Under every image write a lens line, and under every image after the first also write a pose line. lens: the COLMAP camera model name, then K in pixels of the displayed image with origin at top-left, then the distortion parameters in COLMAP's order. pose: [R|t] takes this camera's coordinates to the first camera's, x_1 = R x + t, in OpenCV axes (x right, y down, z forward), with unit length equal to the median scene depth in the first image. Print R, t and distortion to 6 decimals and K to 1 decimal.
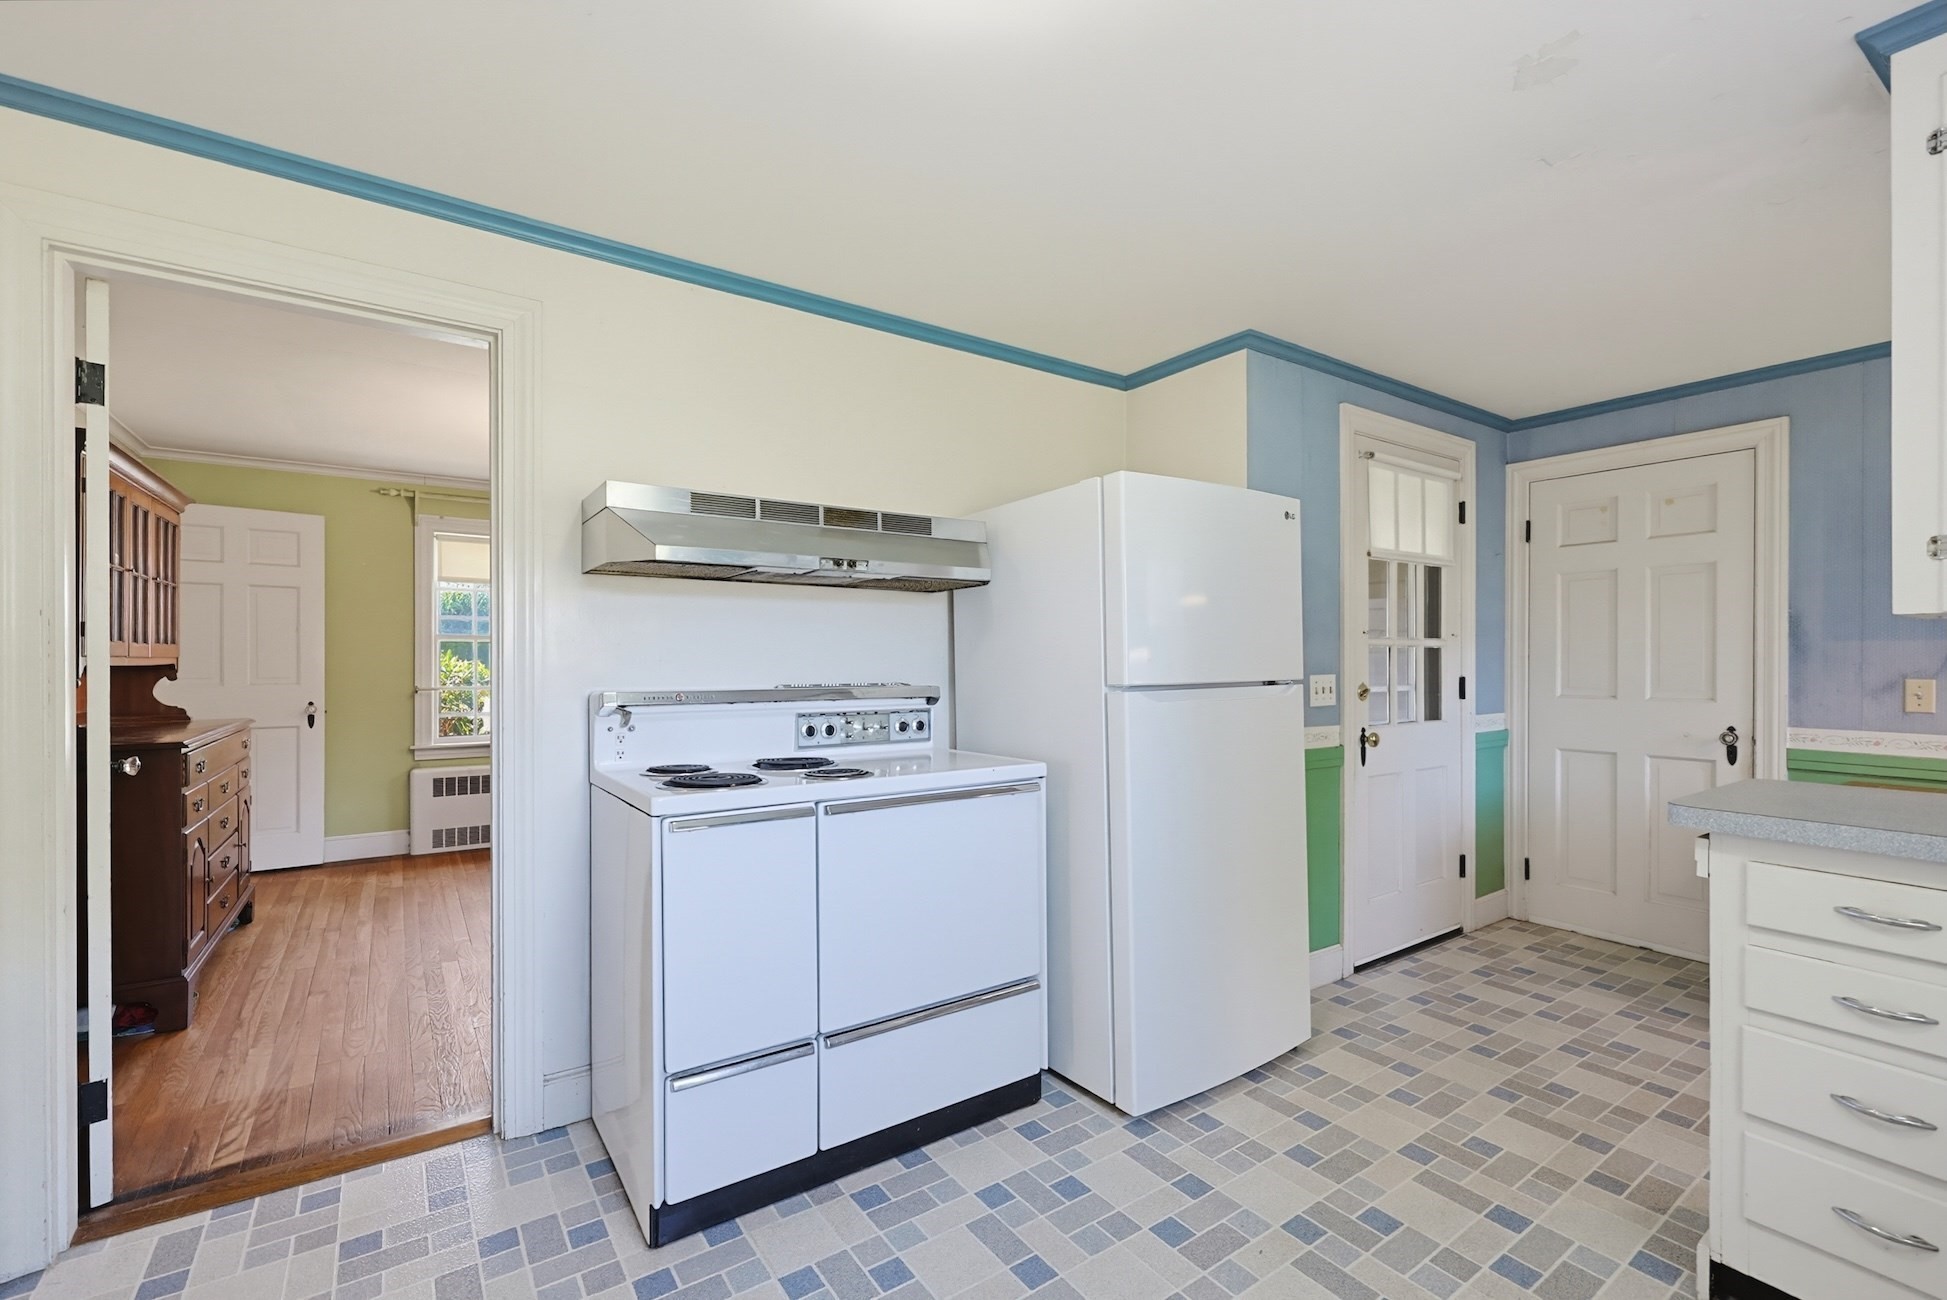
lens RADIAL K [[831.5, 0, 963.4], [0, 831.5, 661.0], [0, 0, 1]] dist [-0.008765, 0.000483]
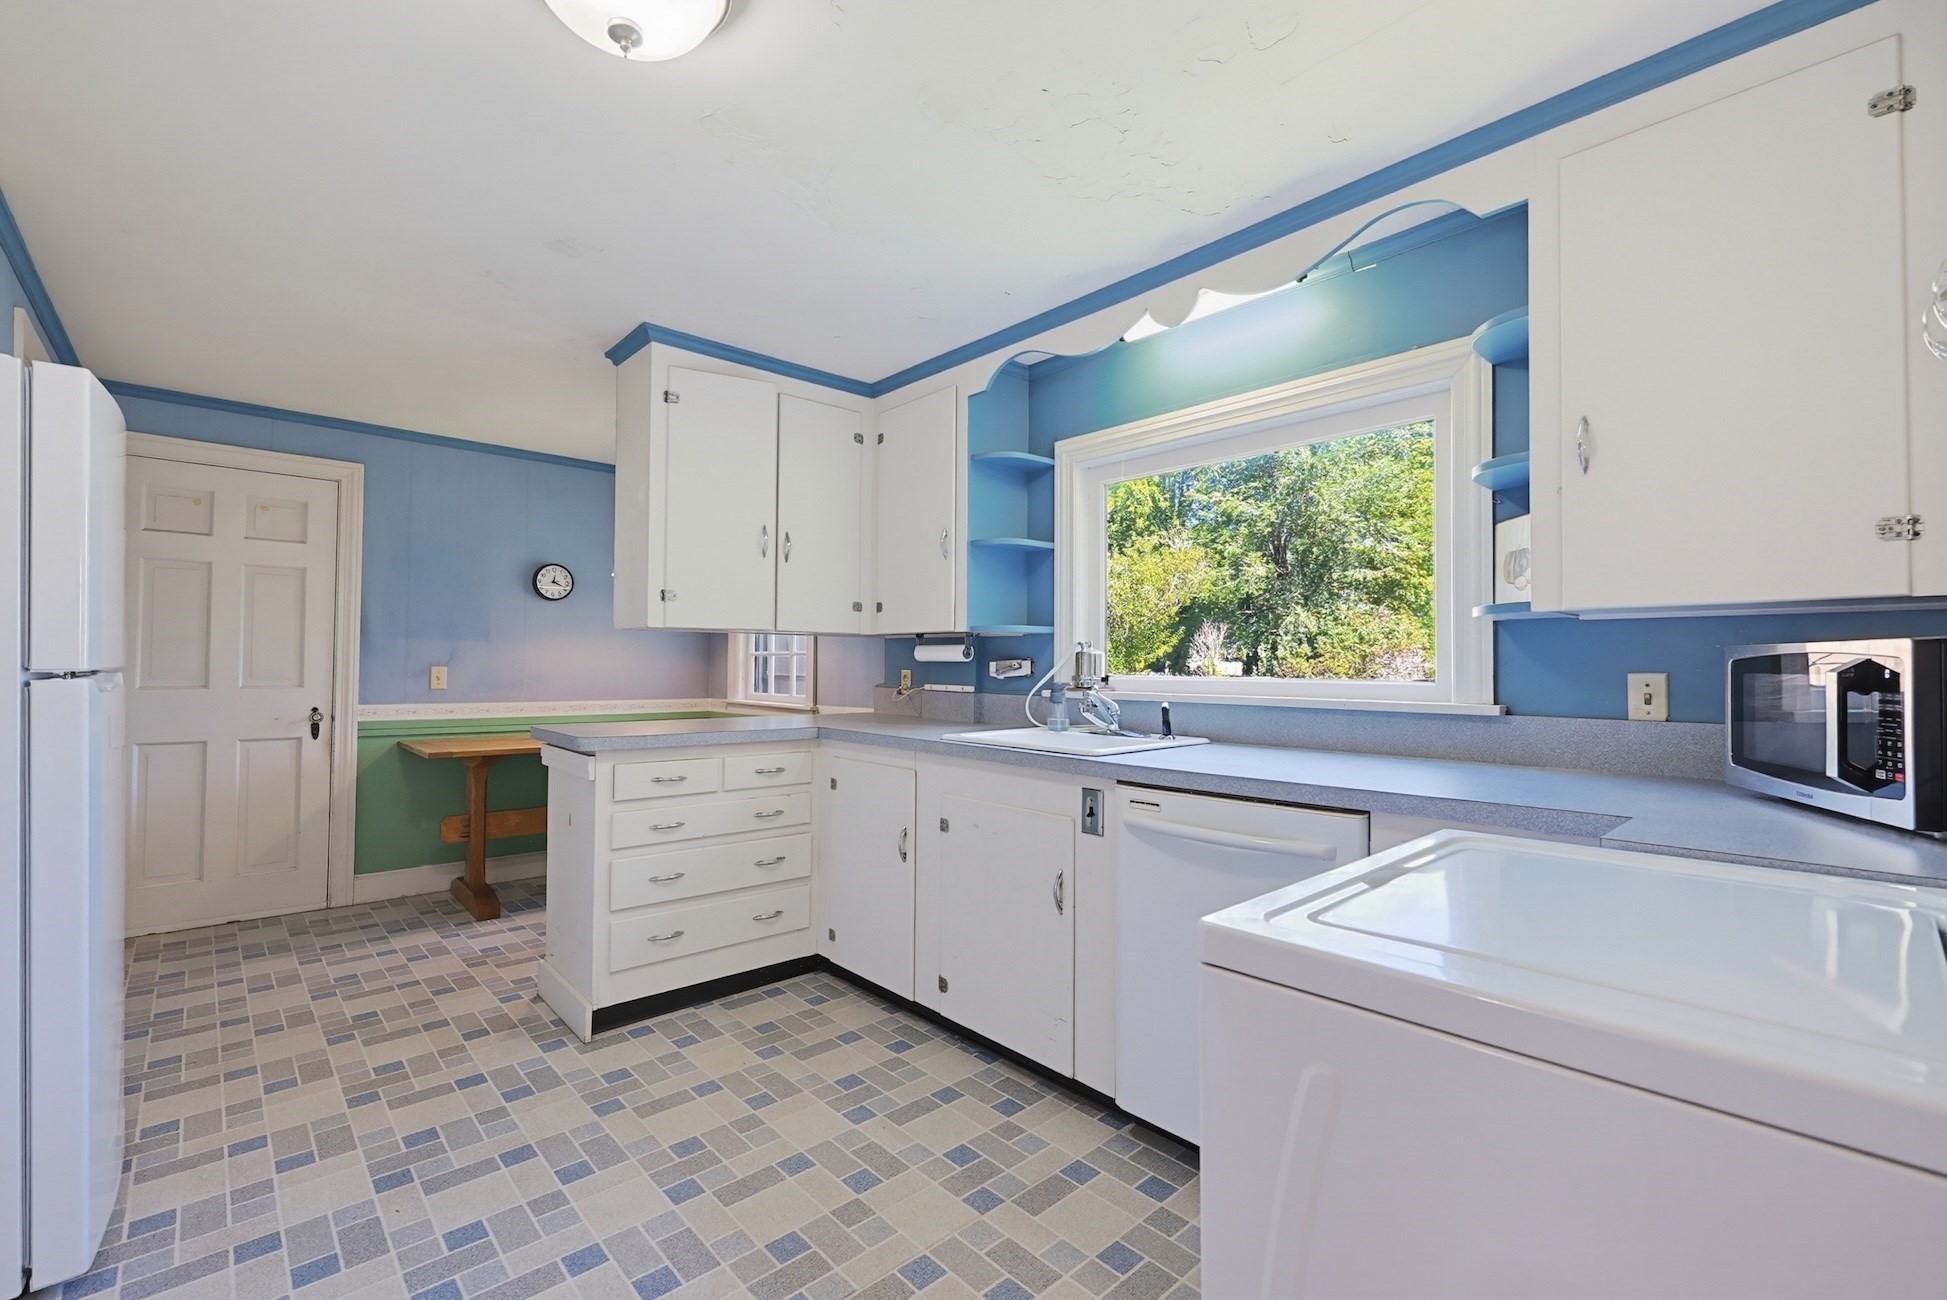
lens RADIAL K [[831.5, 0, 986.2], [0, 831.5, 652.3], [0, 0, 1]] dist [-0.008765, 0.000483]
pose [[-0.159677, 0.015980, 0.987040, -0.412102], [-0.006560, 0.999830, -0.017249, 0.013381], [-0.987147, -0.009229, -0.159545, 0.229862]]
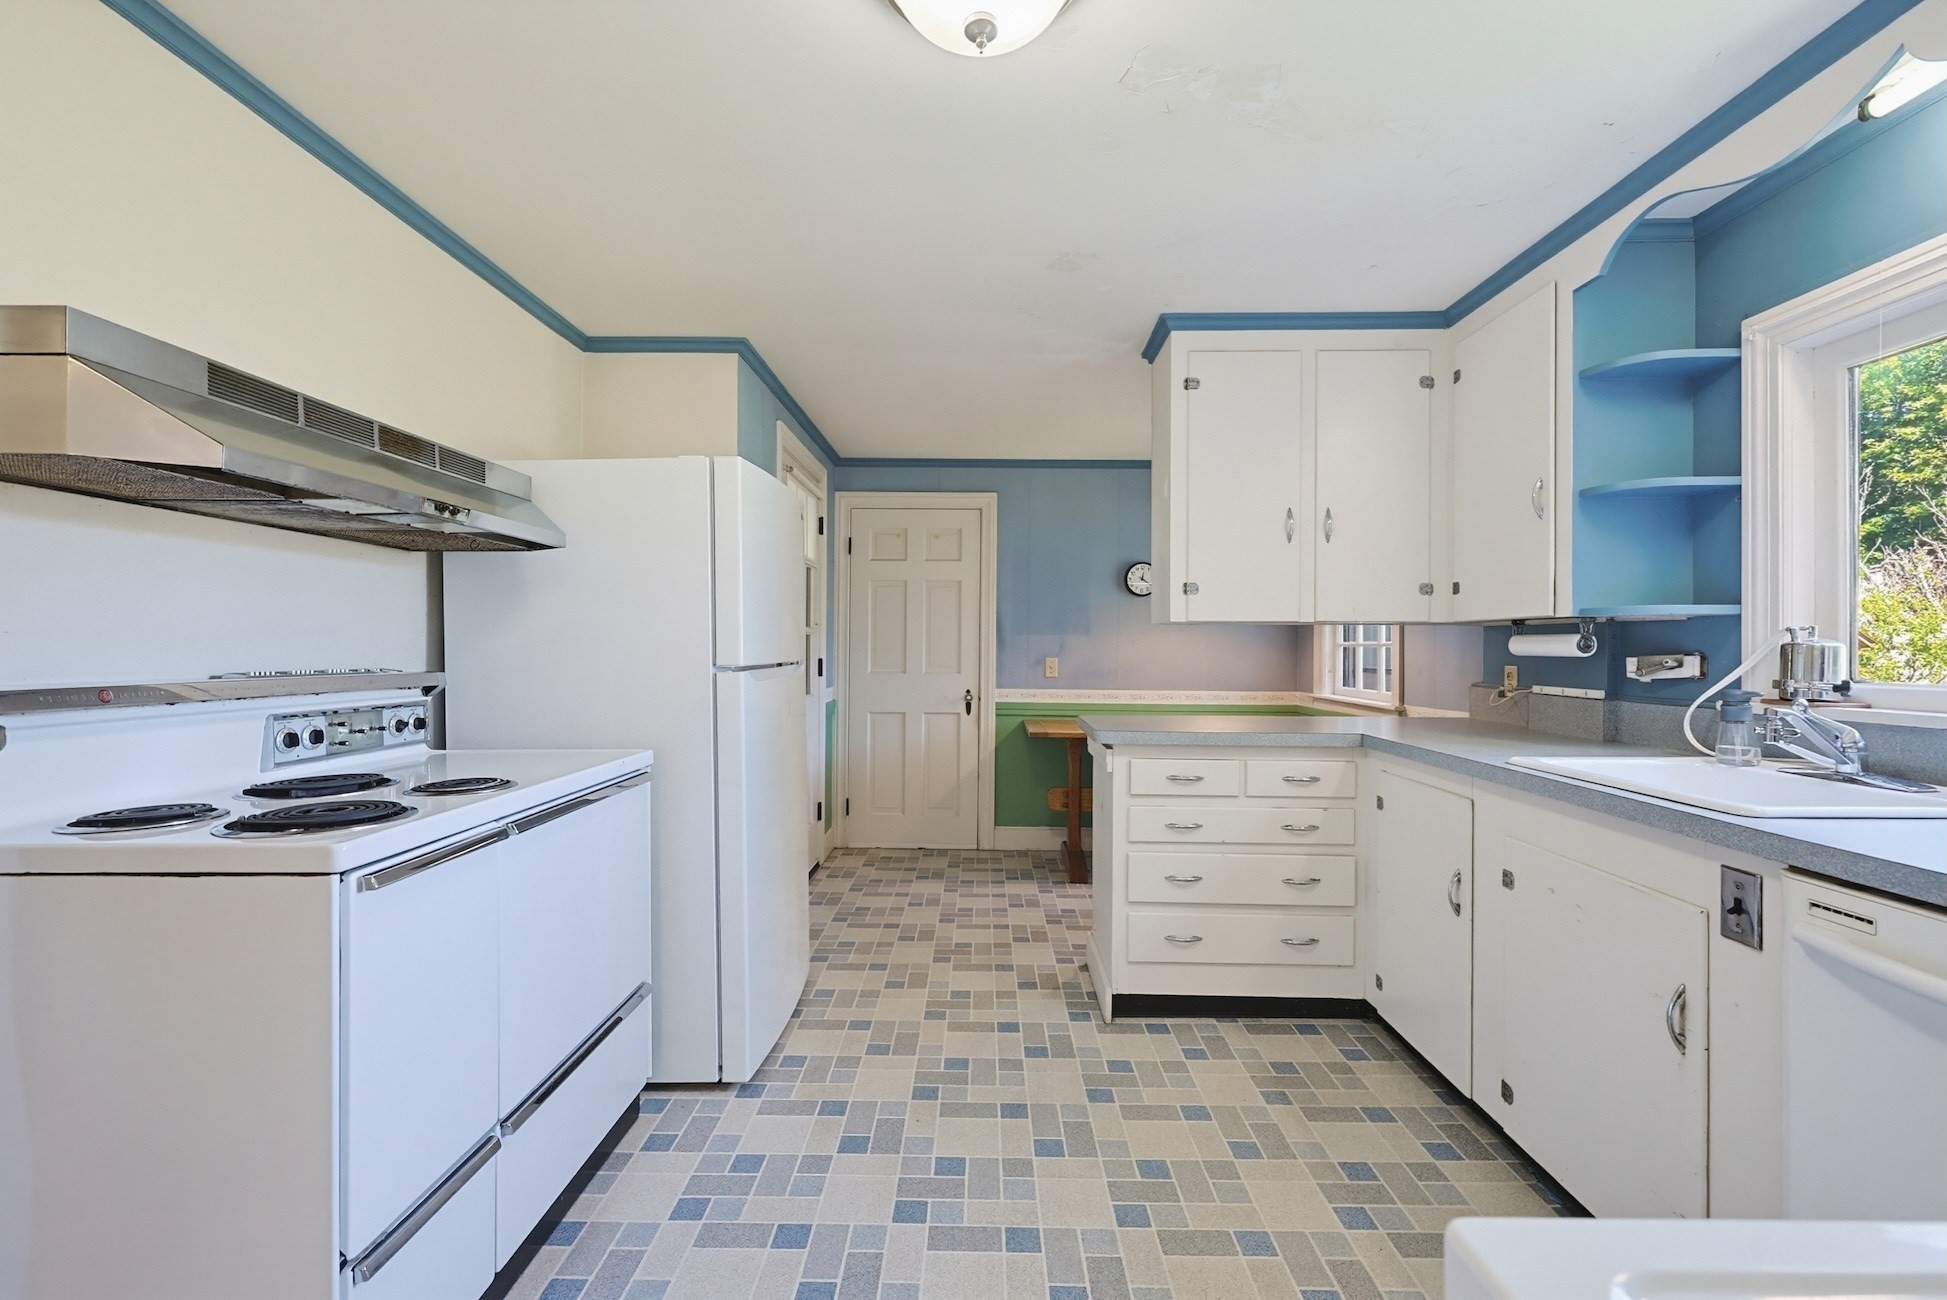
lens RADIAL K [[831.5, 0, 972.5], [0, 831.5, 647.1], [0, 0, 1]] dist [-0.008765, 0.000483]
pose [[0.572858, 0.005898, 0.819633, -0.319882], [-0.007033, 0.999973, -0.002280, 0.004281], [-0.819624, -0.004459, 0.572884, 0.117438]]
